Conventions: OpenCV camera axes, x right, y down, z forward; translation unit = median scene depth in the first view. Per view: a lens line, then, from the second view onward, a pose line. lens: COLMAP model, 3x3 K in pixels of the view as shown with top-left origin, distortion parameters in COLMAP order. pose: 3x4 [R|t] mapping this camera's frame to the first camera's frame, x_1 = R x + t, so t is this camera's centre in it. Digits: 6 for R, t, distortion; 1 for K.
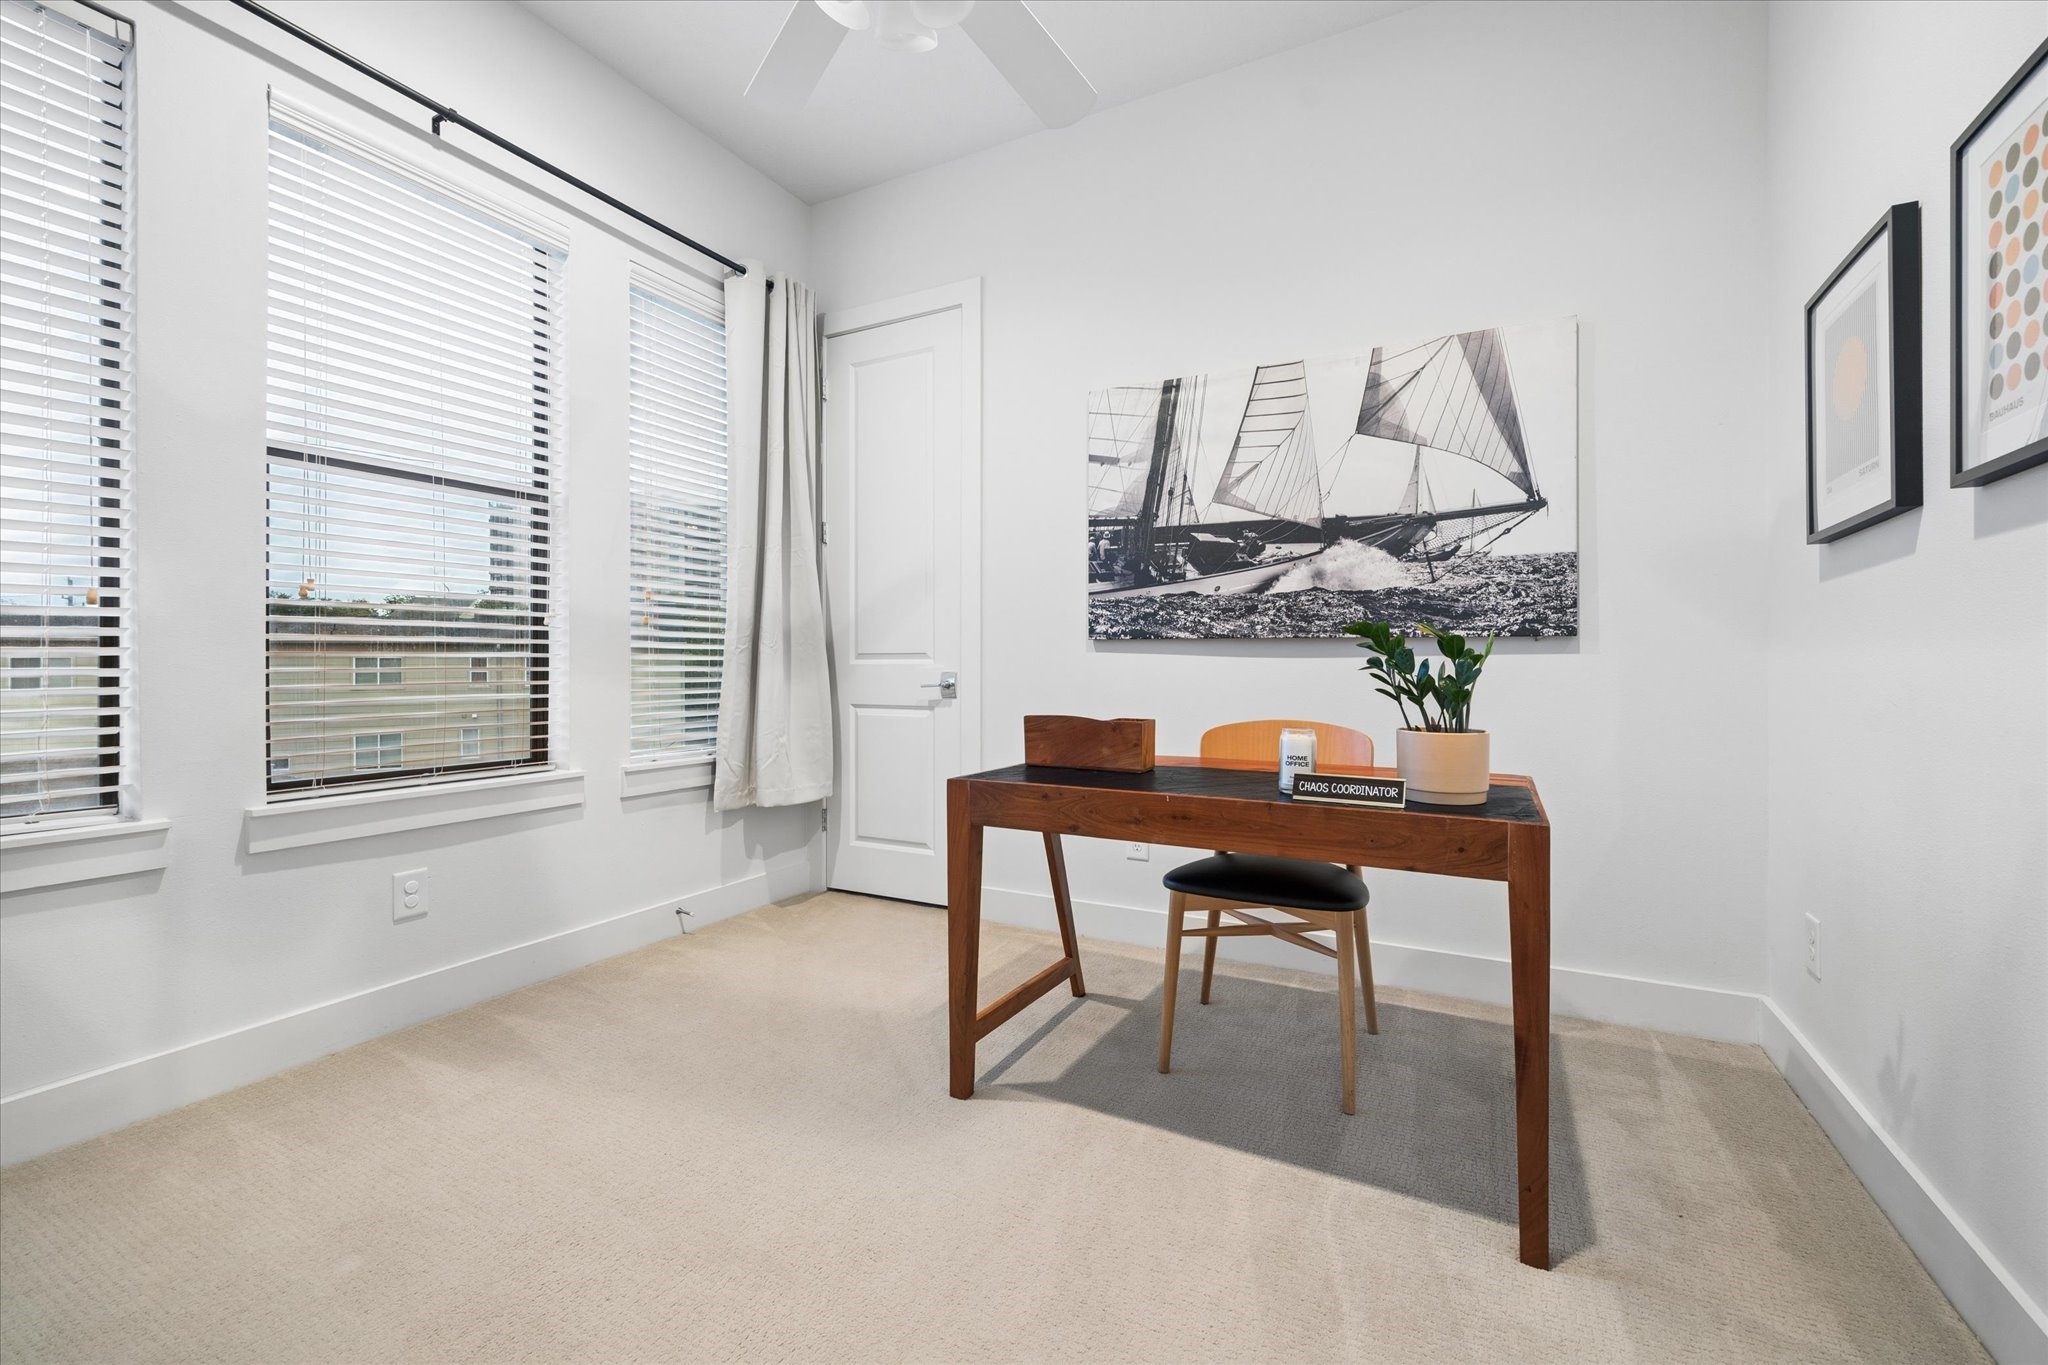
lens RADIAL K [[825.7, 0, 1009.3], [0, 825.7, 673.8], [0, 0, 1]] dist [-0.000302, -0.000104]
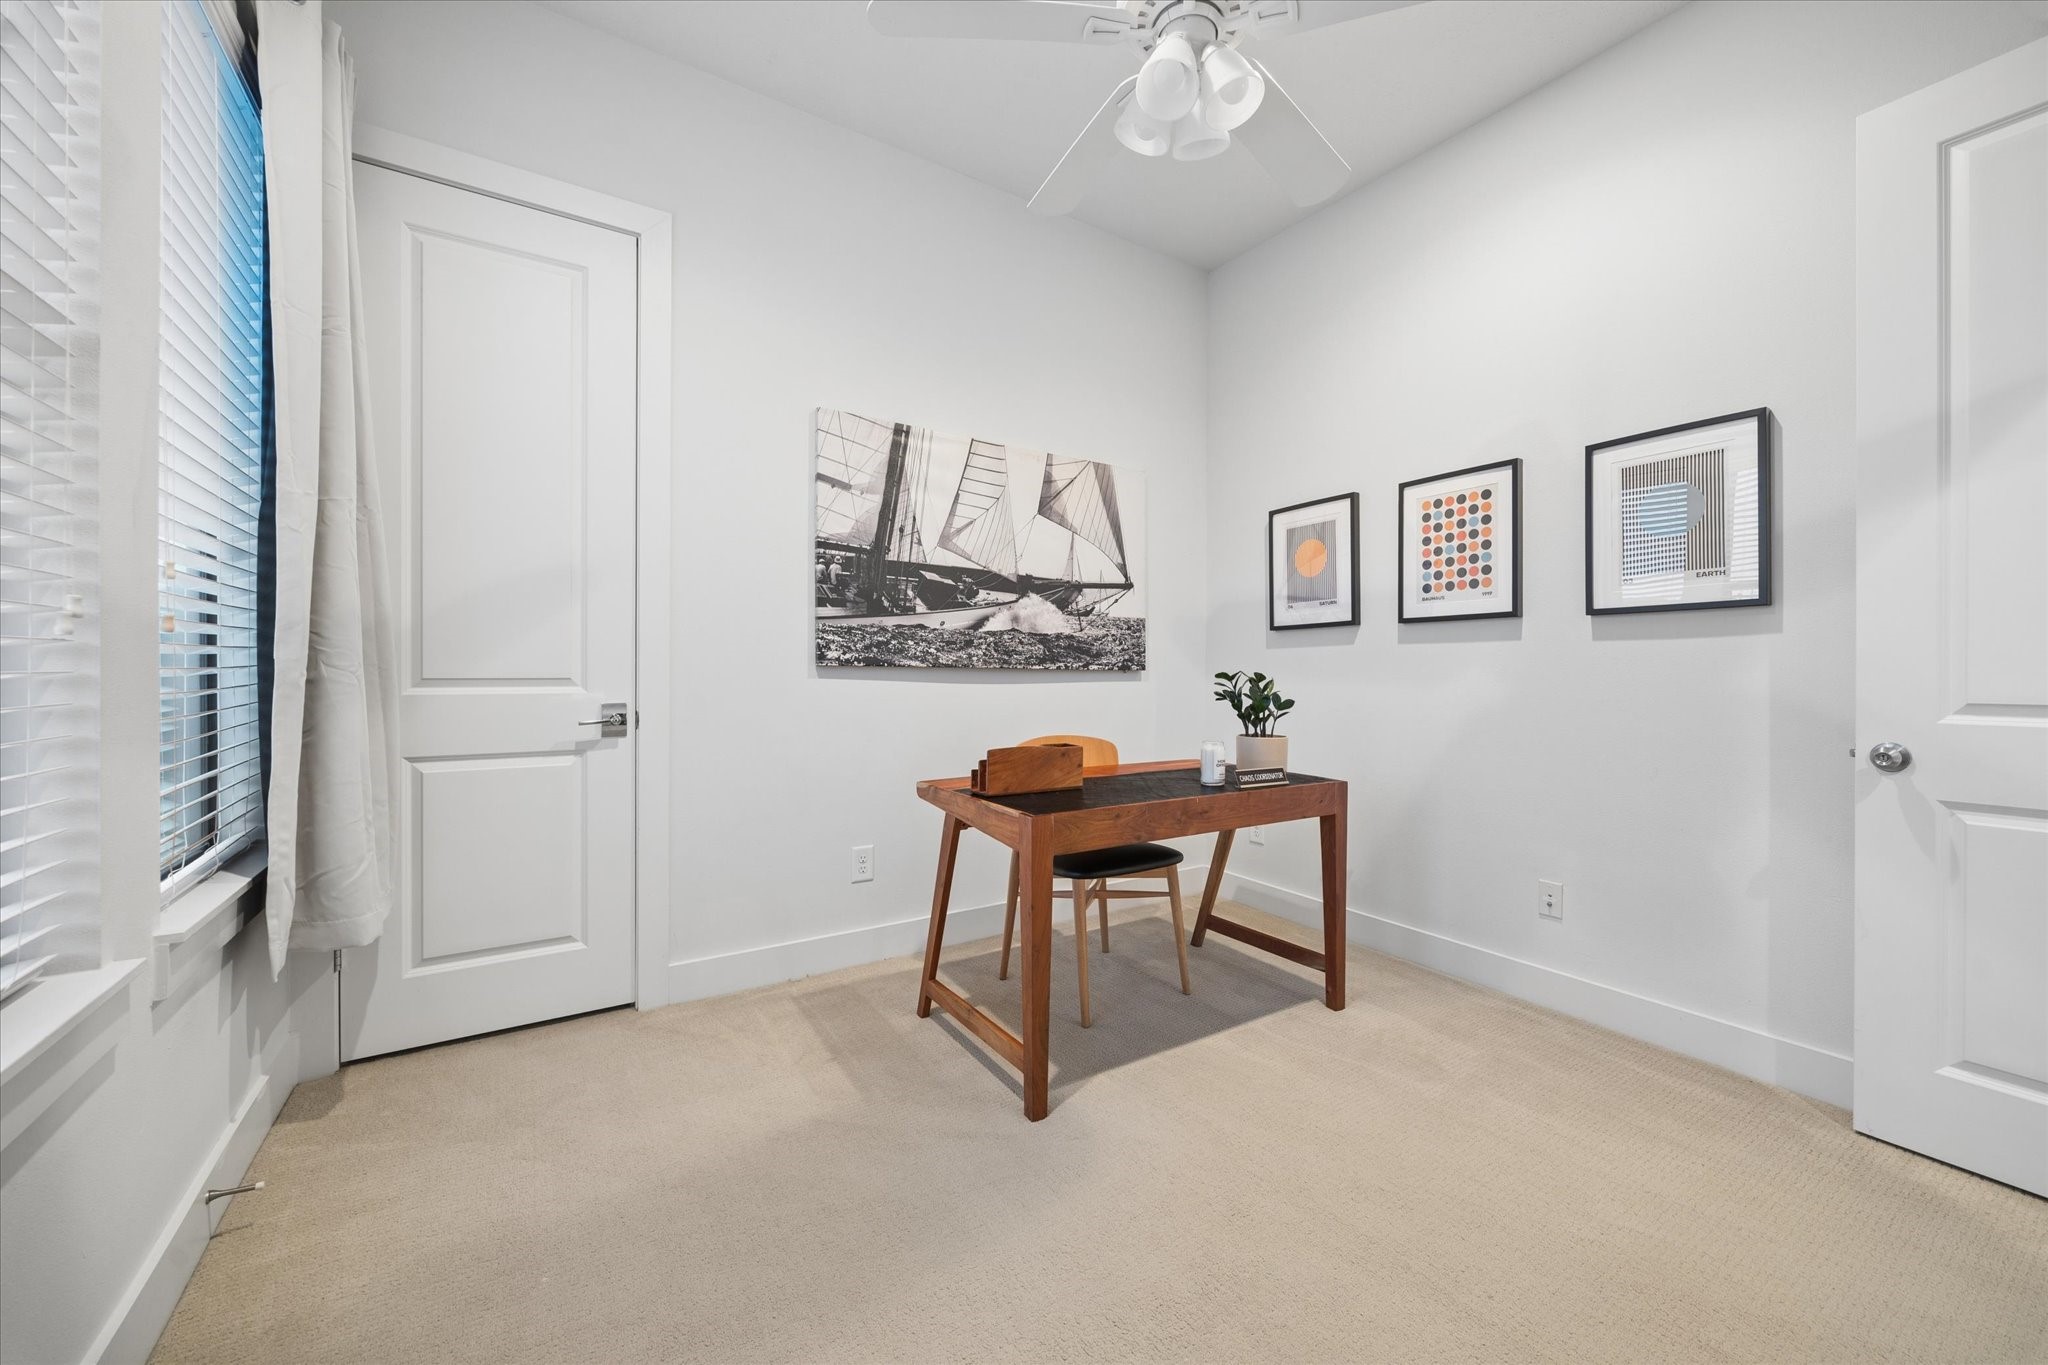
lens RADIAL K [[810.5, 0, 1024.0], [0, 810.5, 682.5], [0, 0, 1]] dist [-0.000542, -0.000073]
pose [[0.475395, -0.015394, 0.879638, -0.689607], [0.002089, 0.999864, 0.016369, -0.040747], [-0.879770, -0.005944, 0.475362, 0.379347]]
